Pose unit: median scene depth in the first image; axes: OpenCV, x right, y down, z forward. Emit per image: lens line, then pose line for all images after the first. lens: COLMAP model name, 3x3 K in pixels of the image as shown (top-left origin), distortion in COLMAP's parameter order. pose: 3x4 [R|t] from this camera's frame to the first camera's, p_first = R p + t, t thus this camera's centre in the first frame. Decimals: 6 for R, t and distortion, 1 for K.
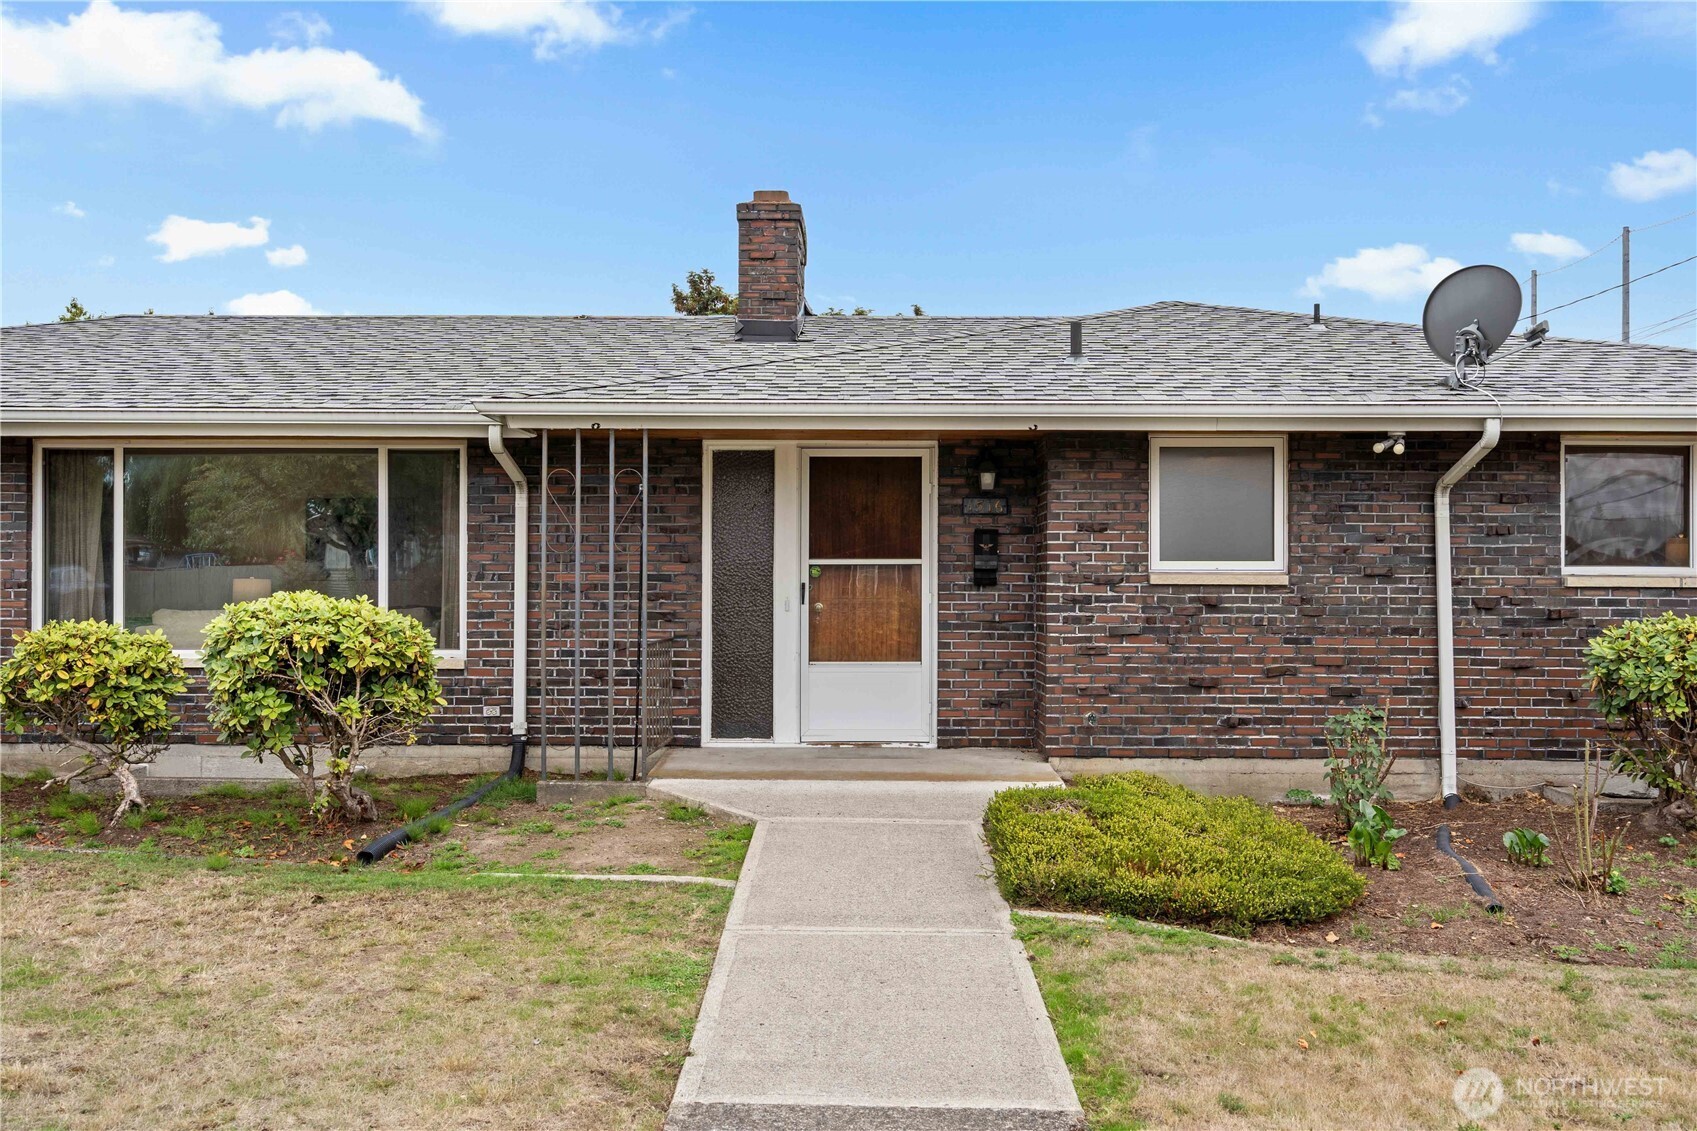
lens RADIAL K [[1566.4, 0, 848.5], [0, 1566.4, 565.5], [0, 0, 1]] dist [0.003336, -0.004896]
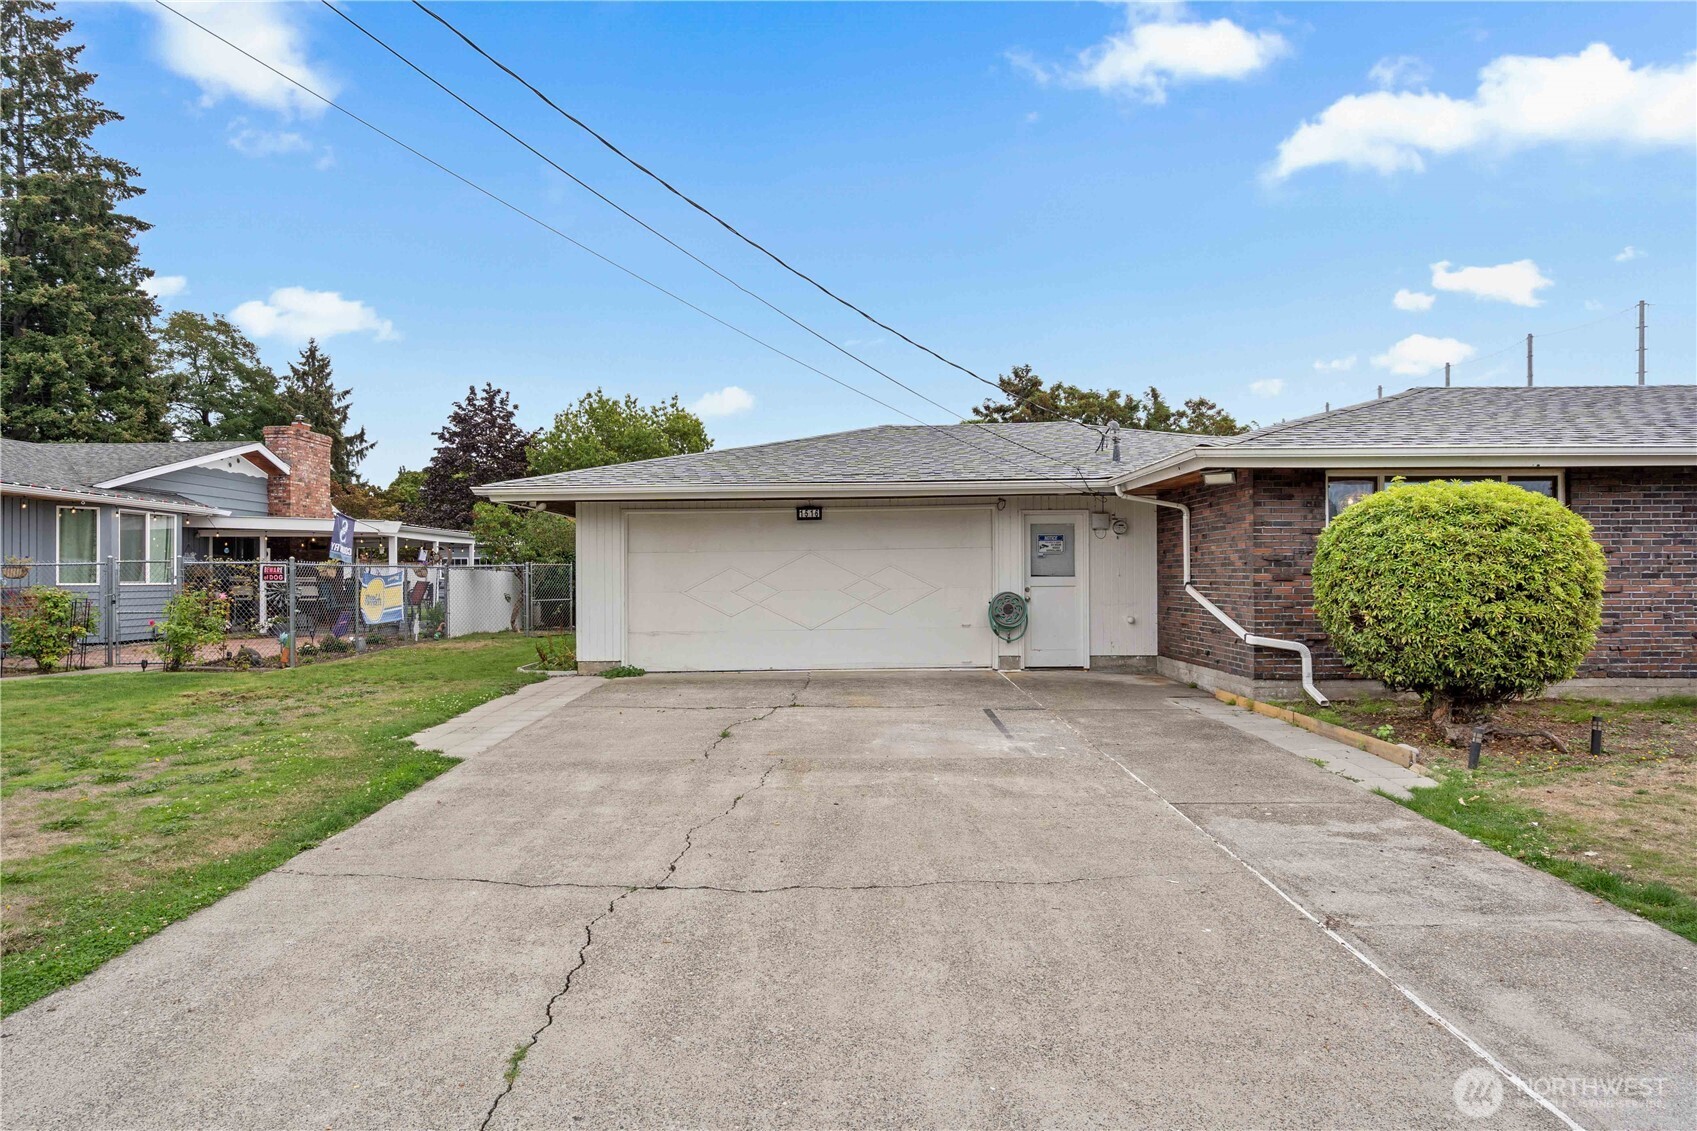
lens RADIAL K [[990.2, 0, 848.5], [0, 990.2, 565.5], [0, 0, 1]] dist [0.003351, 0.002220]
pose [[0.999938, -0.007171, 0.008523, -1.512685], [0.007089, 0.999929, 0.009592, -0.005395], [-0.008591, -0.009531, 0.999918, 0.110981]]
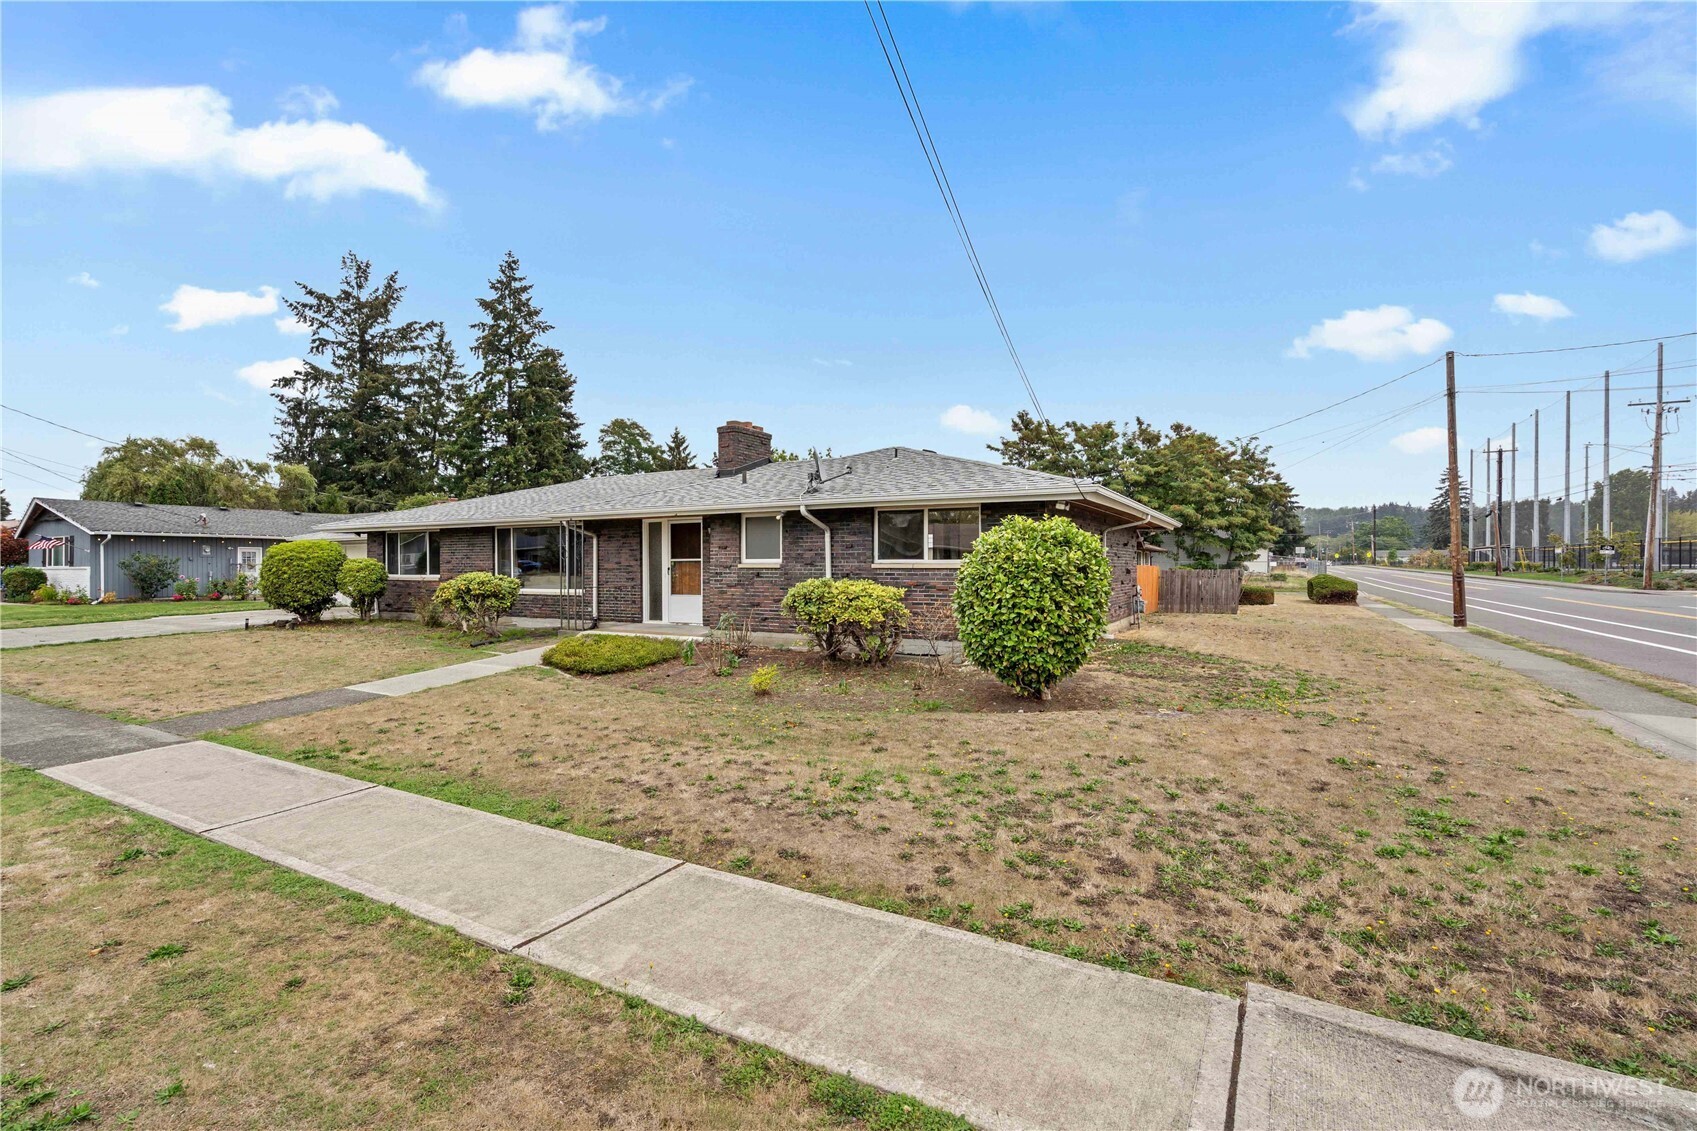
lens RADIAL K [[773.3, 0, 841.7], [0, 773.3, 561.7], [0, 0, 1]] dist [-0.002368, 0.000492]
pose [[0.877676, -0.008178, -0.479184, 0.997287], [0.015182, 0.999827, 0.010745, -0.010614], [0.479013, -0.016706, 0.877649, -0.108697]]
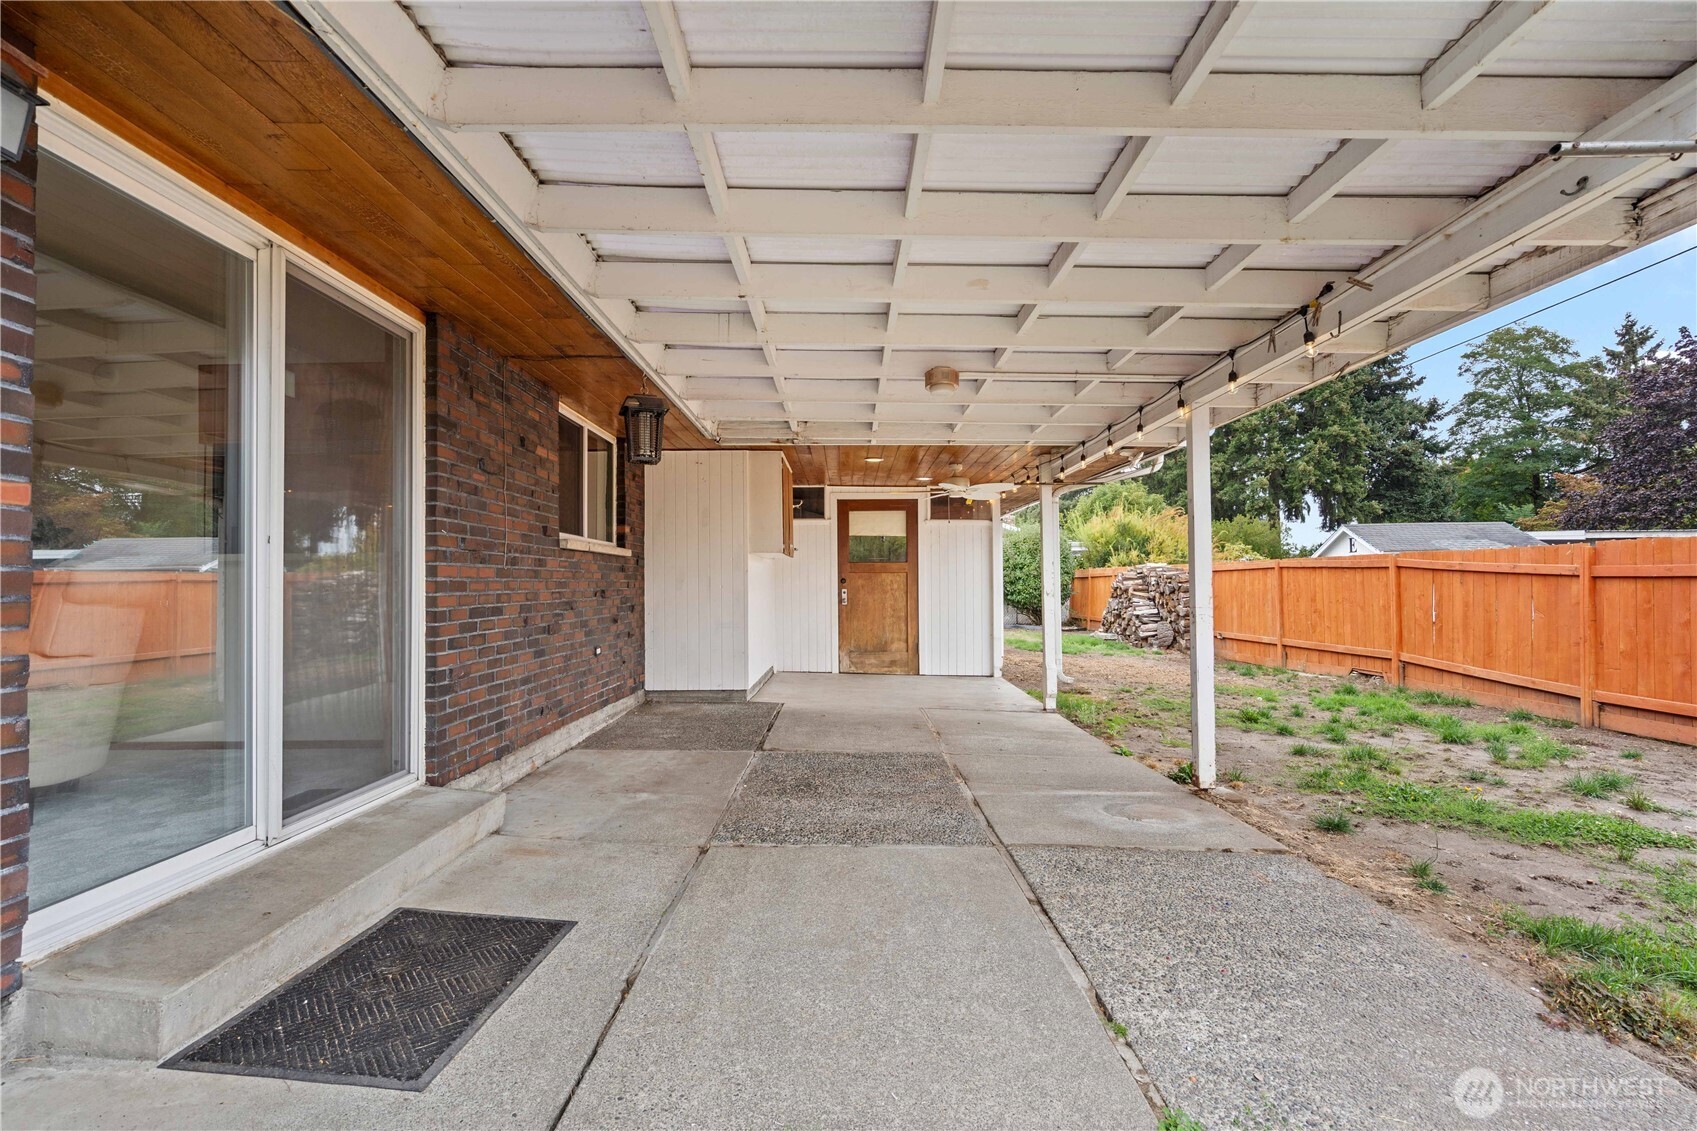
lens RADIAL K [[827.8, 0, 848.5], [0, 827.8, 565.5], [0, 0, 1]] dist [0.002417, 0.000269]
pose [[0.019478, -0.028603, -0.999401, -0.177582], [0.029844, 0.999162, -0.028015, 0.014031], [0.999365, -0.029281, 0.020315, 2.140544]]
